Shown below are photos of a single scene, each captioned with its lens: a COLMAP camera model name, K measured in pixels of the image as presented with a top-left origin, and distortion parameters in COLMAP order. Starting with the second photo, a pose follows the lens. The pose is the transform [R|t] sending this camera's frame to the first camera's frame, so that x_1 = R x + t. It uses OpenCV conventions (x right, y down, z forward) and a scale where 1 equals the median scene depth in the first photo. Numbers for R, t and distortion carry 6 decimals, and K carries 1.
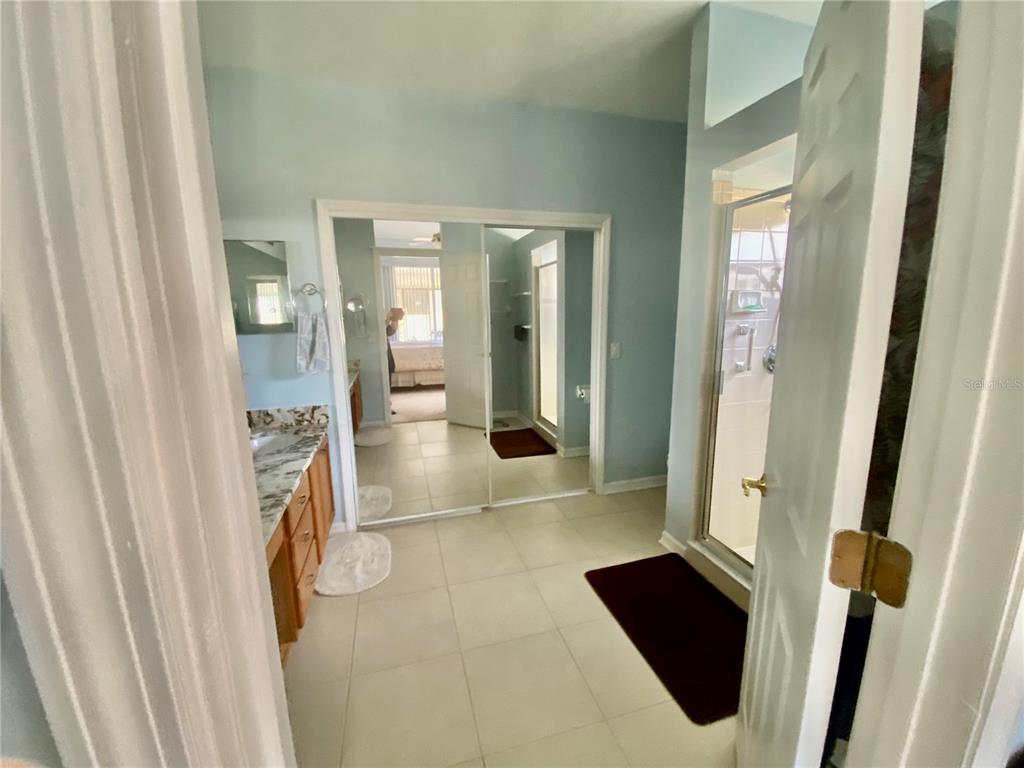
lens RADIAL K [[410.9, 0, 508.1], [0, 410.9, 384.8], [0, 0, 1]] dist [0.027863, -0.023744]
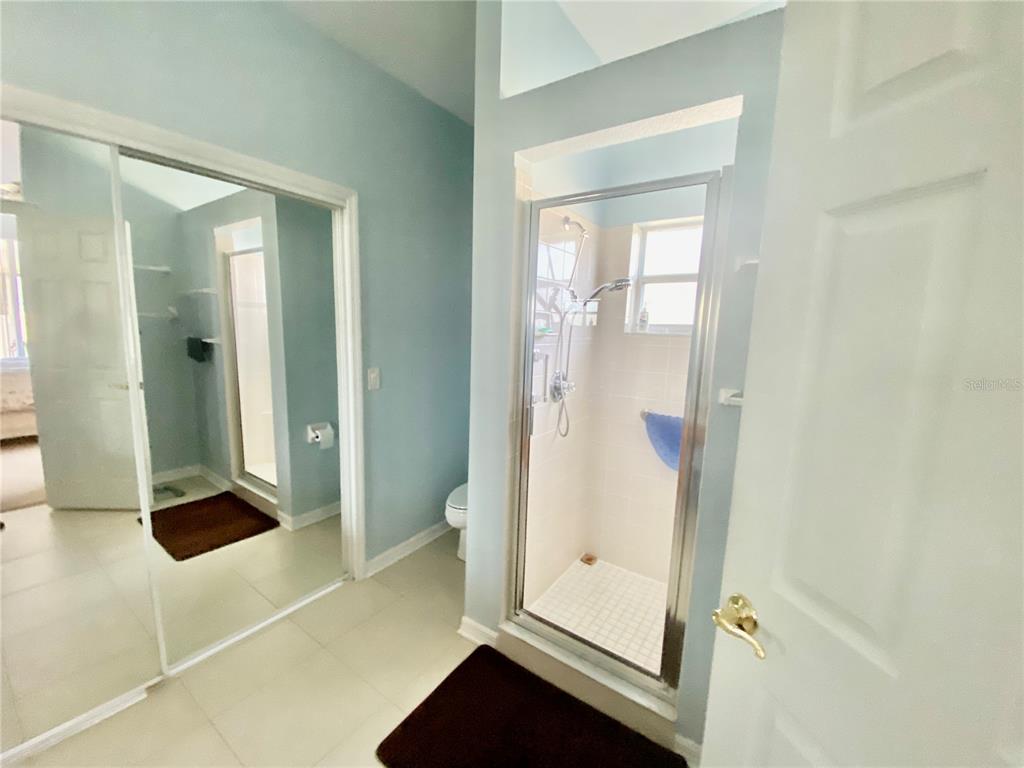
lens RADIAL K [[410.9, 0, 508.1], [0, 410.9, 384.8], [0, 0, 1]] dist [0.027863, -0.023744]
pose [[0.771940, -0.045614, 0.634057, -0.020951], [0.066314, 0.997759, -0.008956, -0.052245], [-0.632228, 0.048960, 0.773234, 0.292076]]
